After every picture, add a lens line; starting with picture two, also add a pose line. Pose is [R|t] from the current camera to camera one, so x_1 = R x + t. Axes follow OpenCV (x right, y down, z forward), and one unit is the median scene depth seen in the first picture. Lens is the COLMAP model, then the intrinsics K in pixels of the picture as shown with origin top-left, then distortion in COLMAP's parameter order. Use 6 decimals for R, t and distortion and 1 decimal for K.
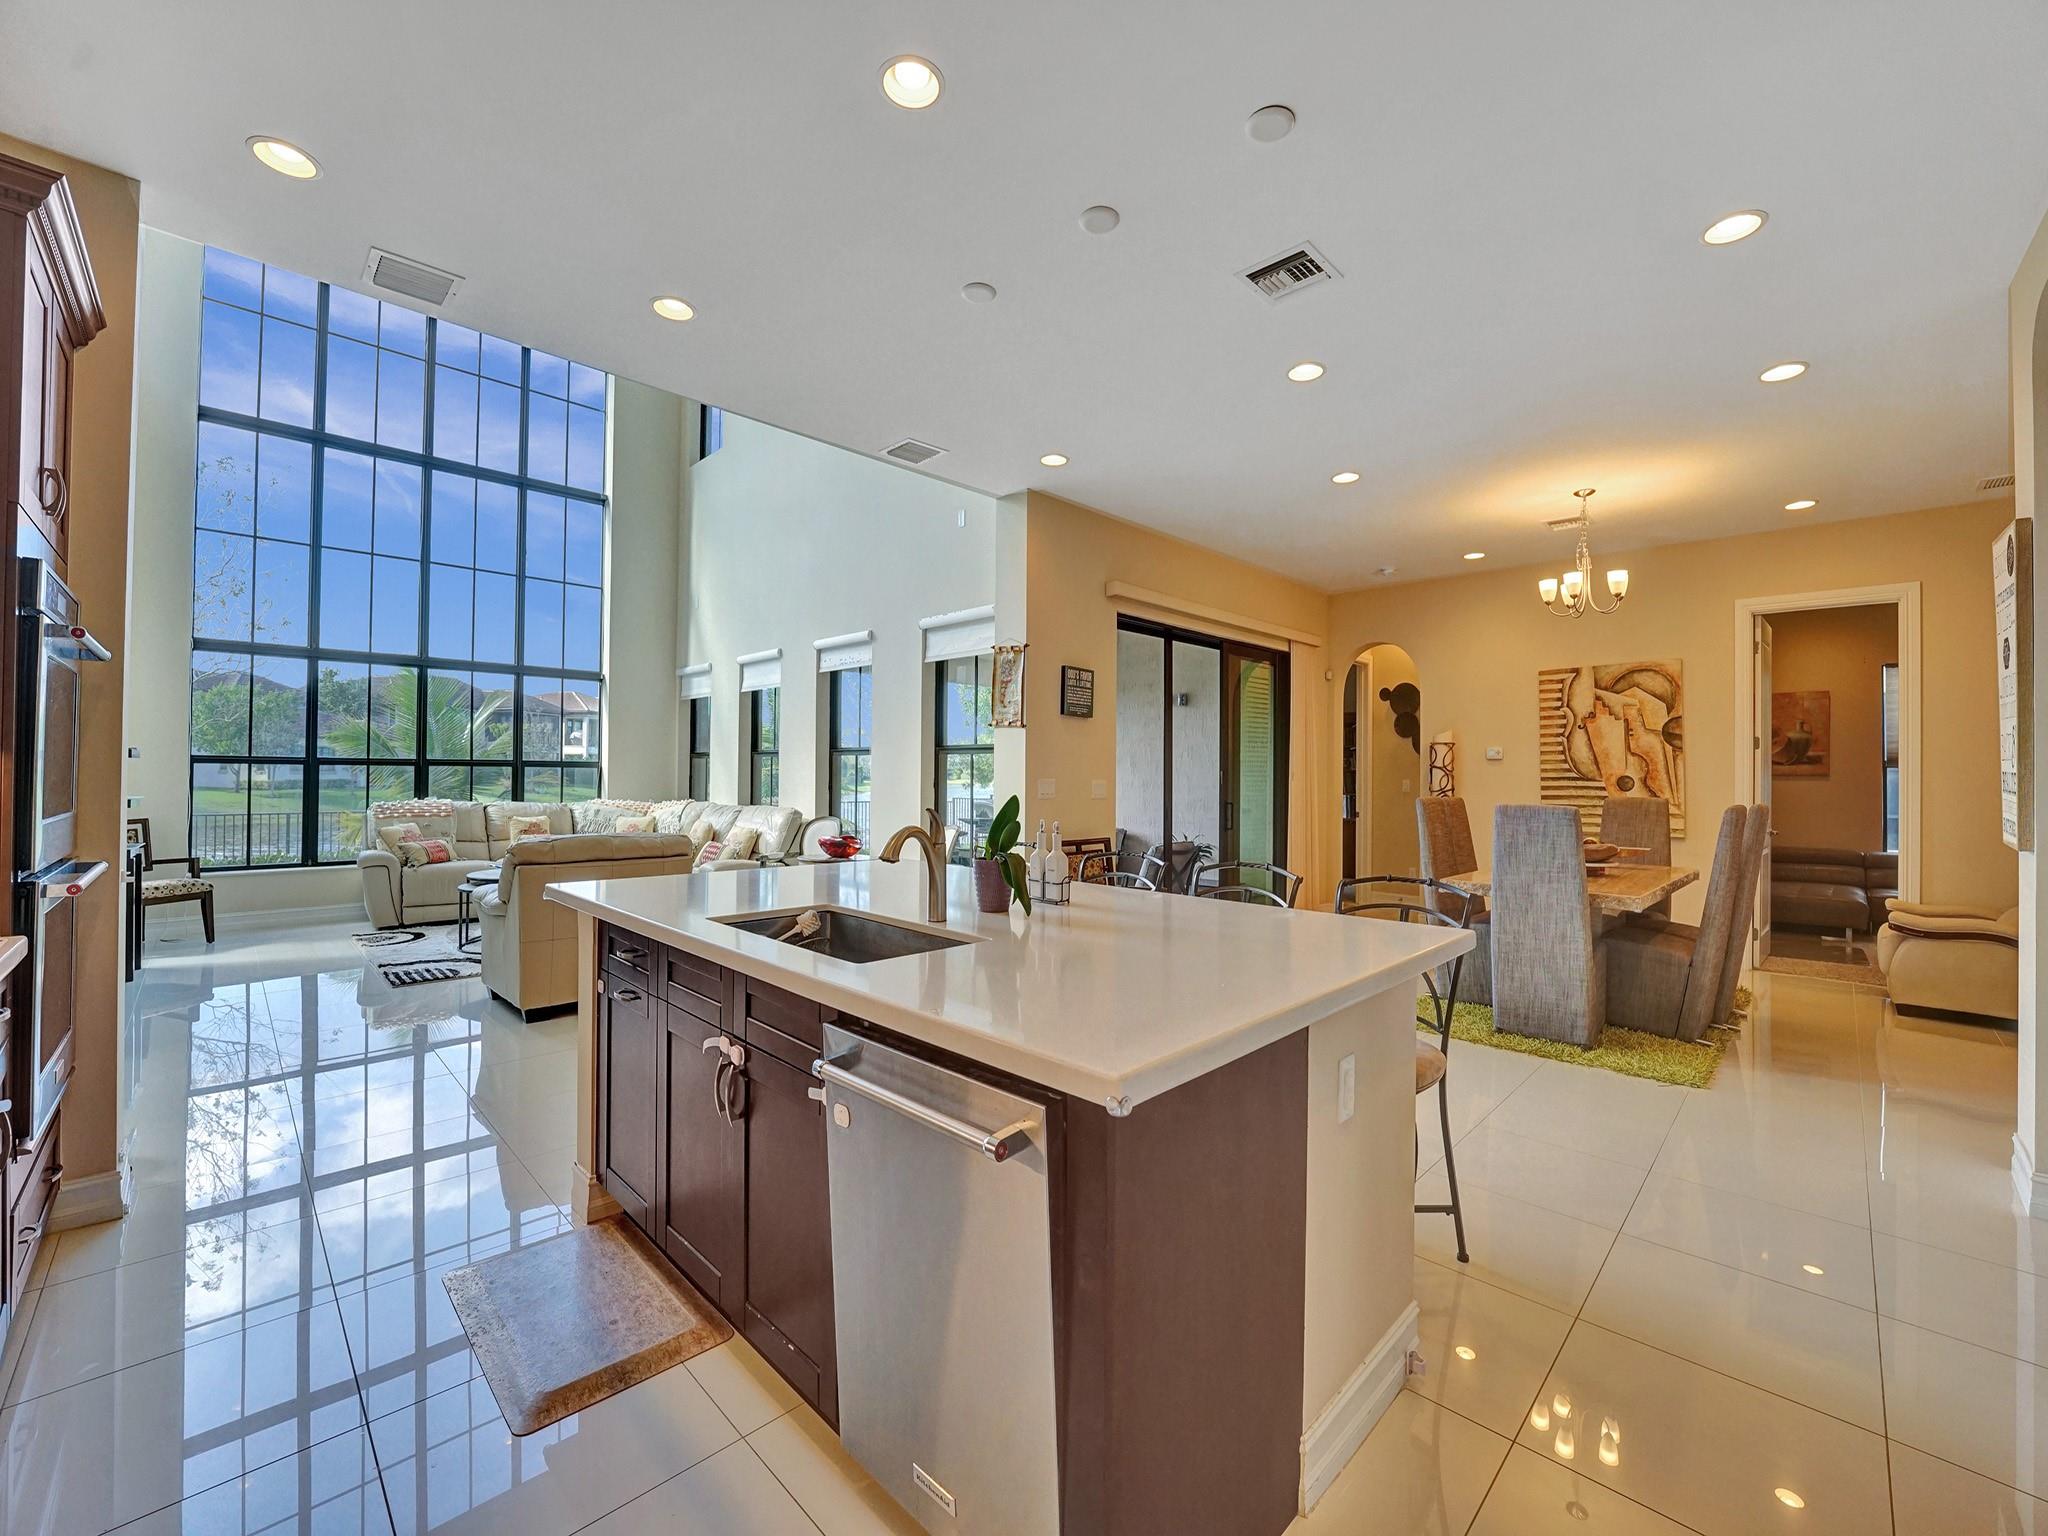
lens RADIAL K [[835.2, 0, 1018.1], [0, 835.2, 768.6], [0, 0, 1]] dist [-0.029172, 0.004499]
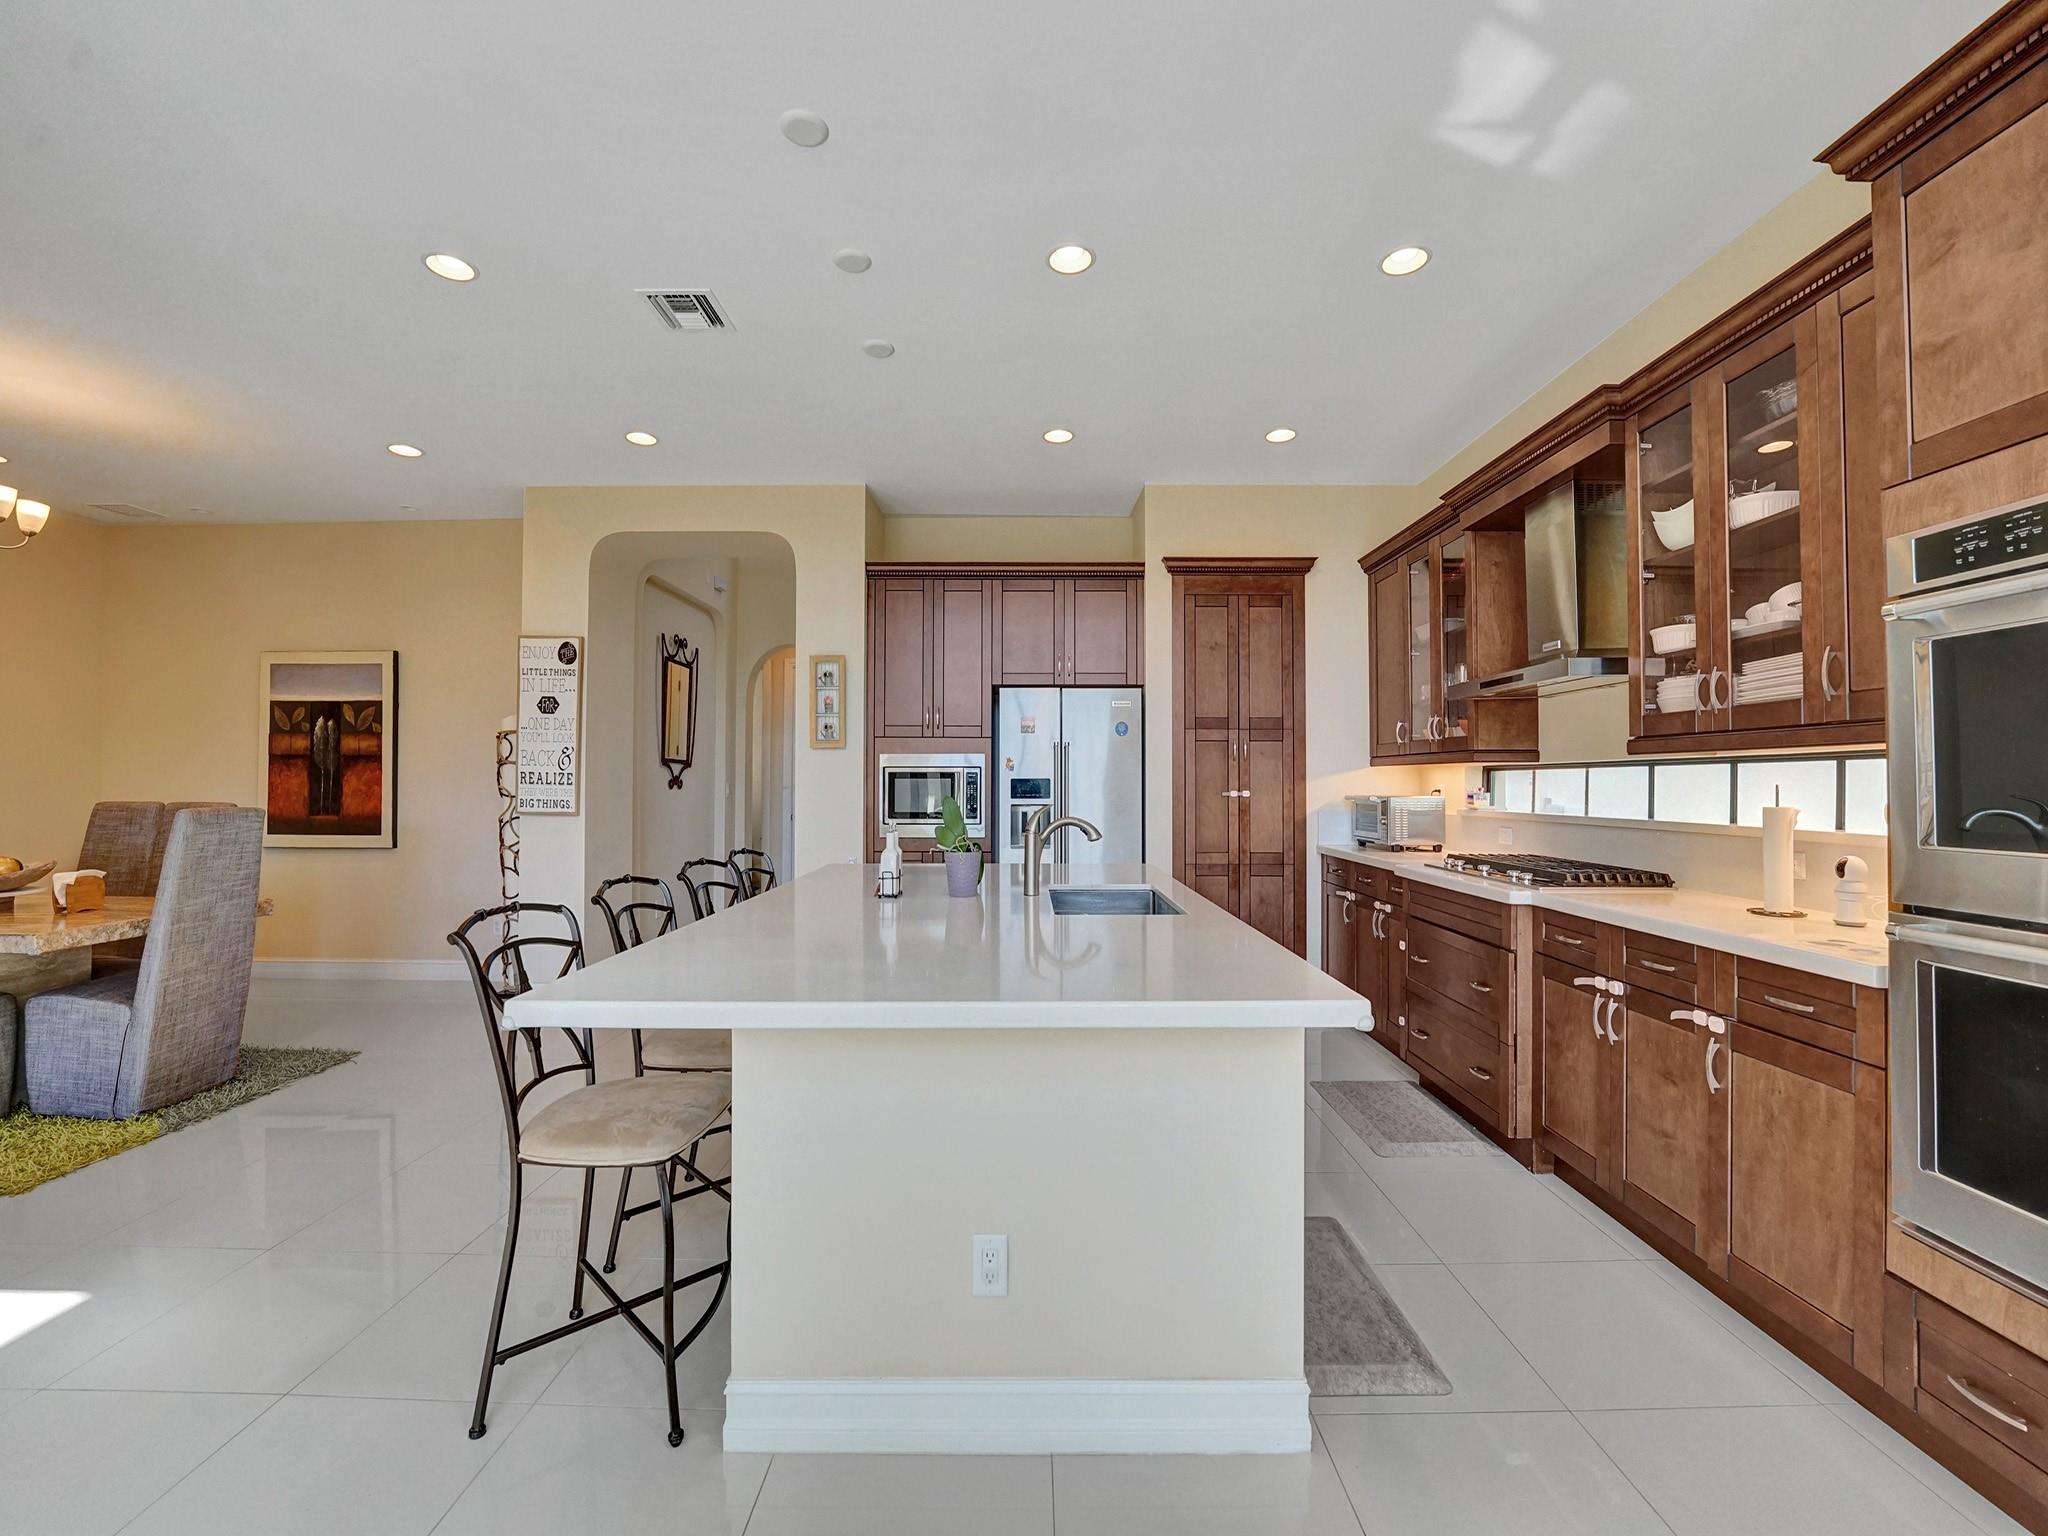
lens RADIAL K [[835.2, 0, 1018.1], [0, 835.2, 768.6], [0, 0, 1]] dist [-0.029172, 0.004499]
pose [[-0.698749, 0.001909, 0.715364, -0.338937], [-0.013114, 0.999794, -0.015478, 0.004677], [-0.715246, -0.020196, -0.698581, 0.663652]]
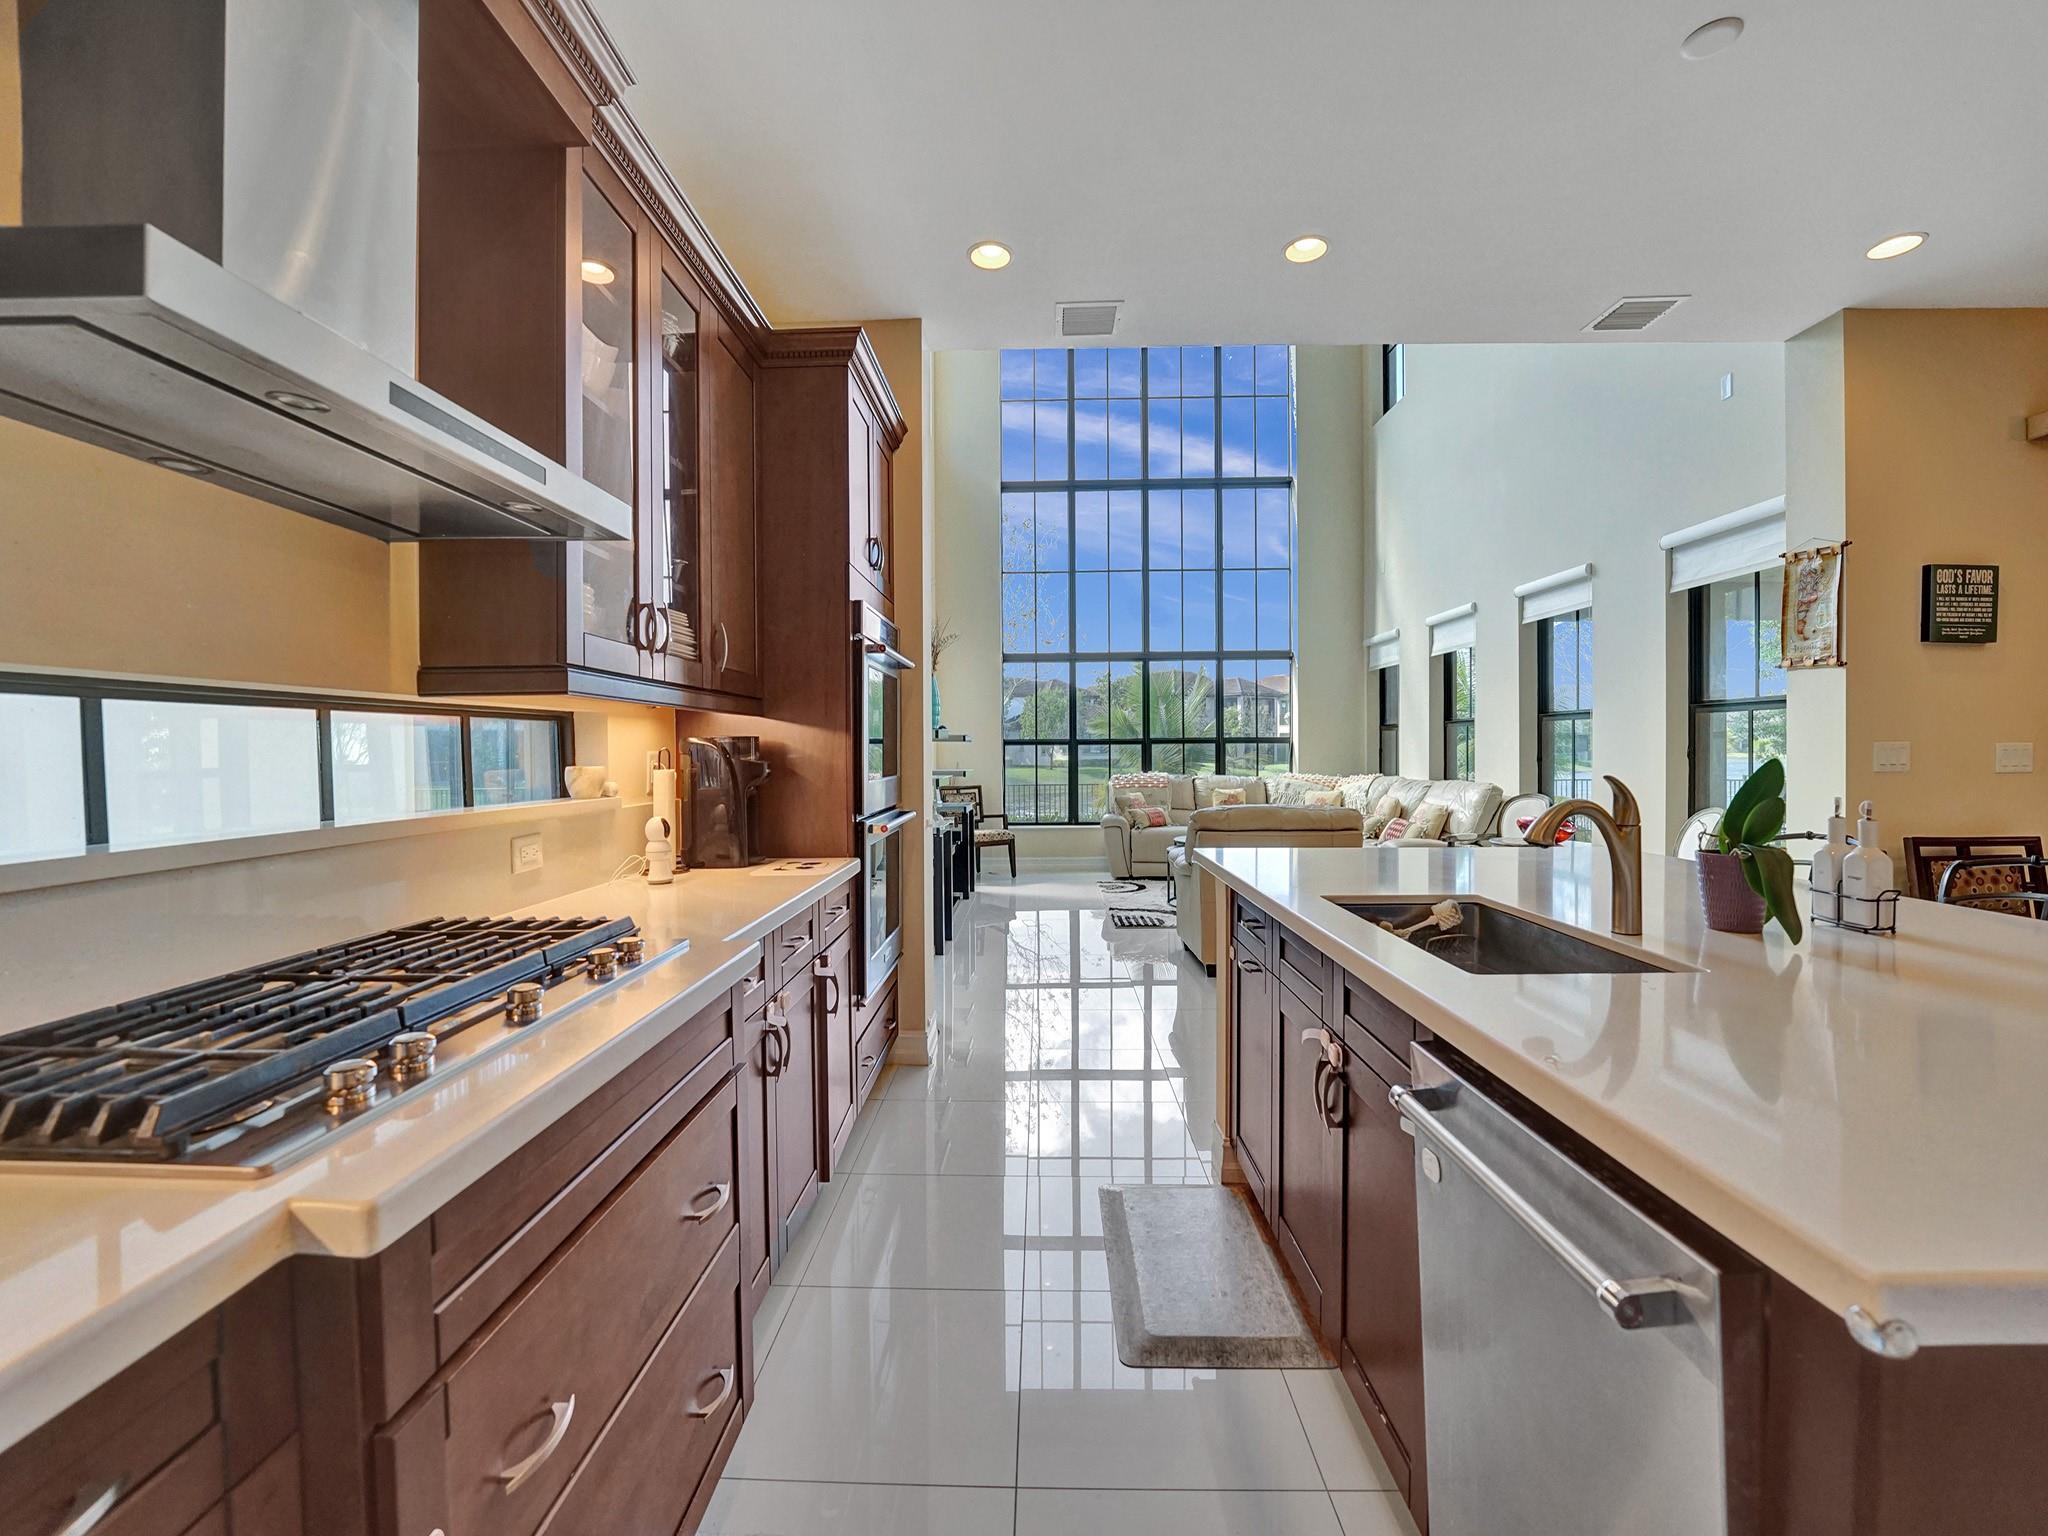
lens RADIAL K [[838.7, 0, 1021.8], [0, 838.7, 763.8], [0, 0, 1]] dist [-0.018535, 0.000377]
pose [[0.693259, -0.003737, -0.720679, 0.021790], [0.019578, 0.999715, 0.013650, 0.006264], [0.720423, -0.023572, 0.693134, 0.049773]]
